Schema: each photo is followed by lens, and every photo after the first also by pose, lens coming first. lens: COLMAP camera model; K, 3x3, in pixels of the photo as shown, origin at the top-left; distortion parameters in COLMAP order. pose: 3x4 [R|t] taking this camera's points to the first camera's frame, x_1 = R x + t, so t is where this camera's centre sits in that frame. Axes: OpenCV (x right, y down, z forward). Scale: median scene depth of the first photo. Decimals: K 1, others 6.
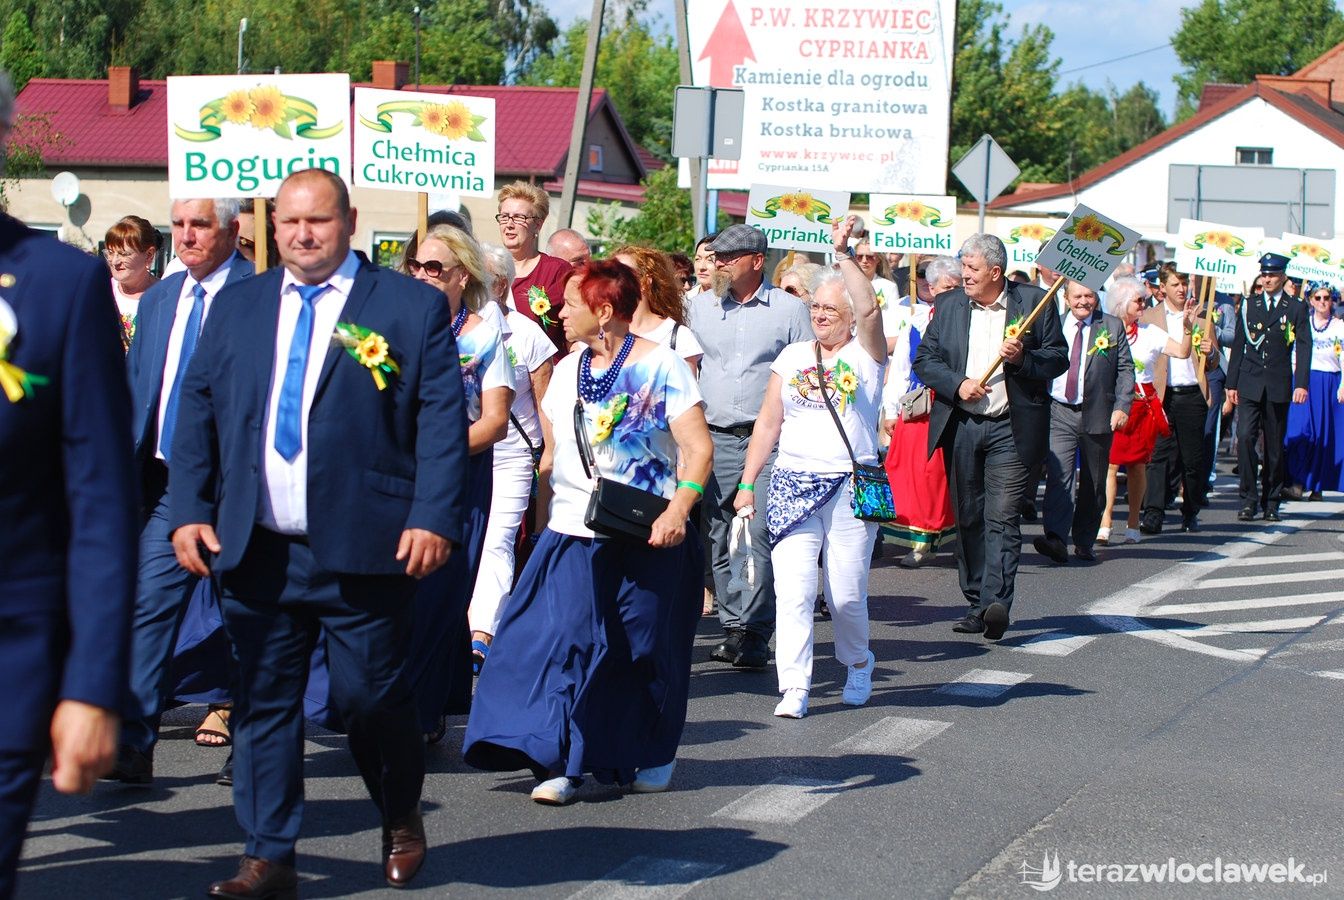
lens RADIAL K [[4052.1, 0, 672.0], [0, 4052.1, 450.0], [0, 0, 1]] dist [-0.373872, -0.707146]
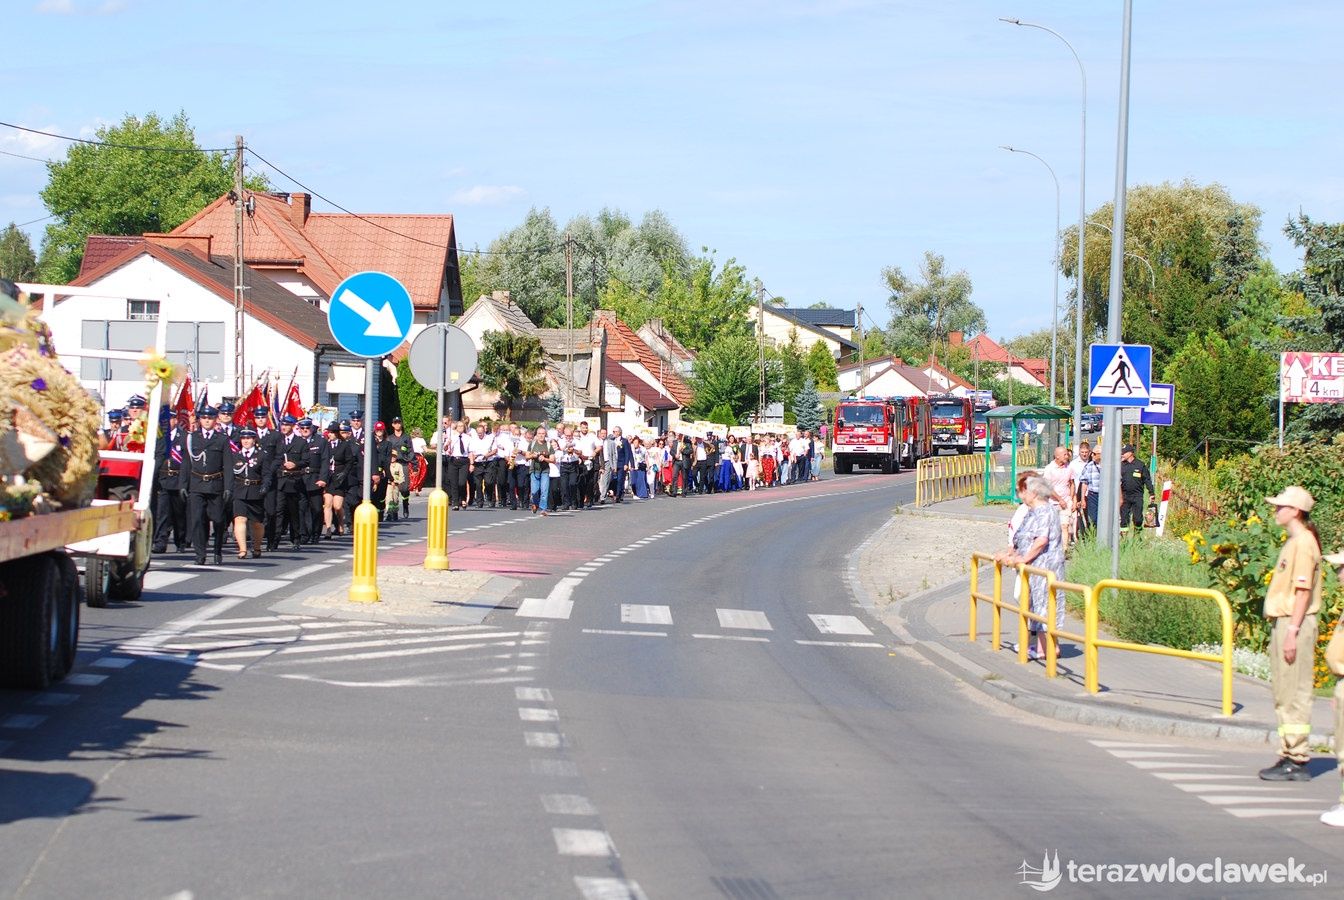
lens RADIAL K [[4052.1, 0, 672.0], [0, 4052.1, 450.0], [0, 0, 1]] dist [-0.373872, -0.707146]
pose [[0.959951, -0.018788, 0.279537, -0.044361], [0.027908, 0.999199, -0.028681, 0.005397], [-0.278774, 0.035334, 0.959707, -0.190897]]
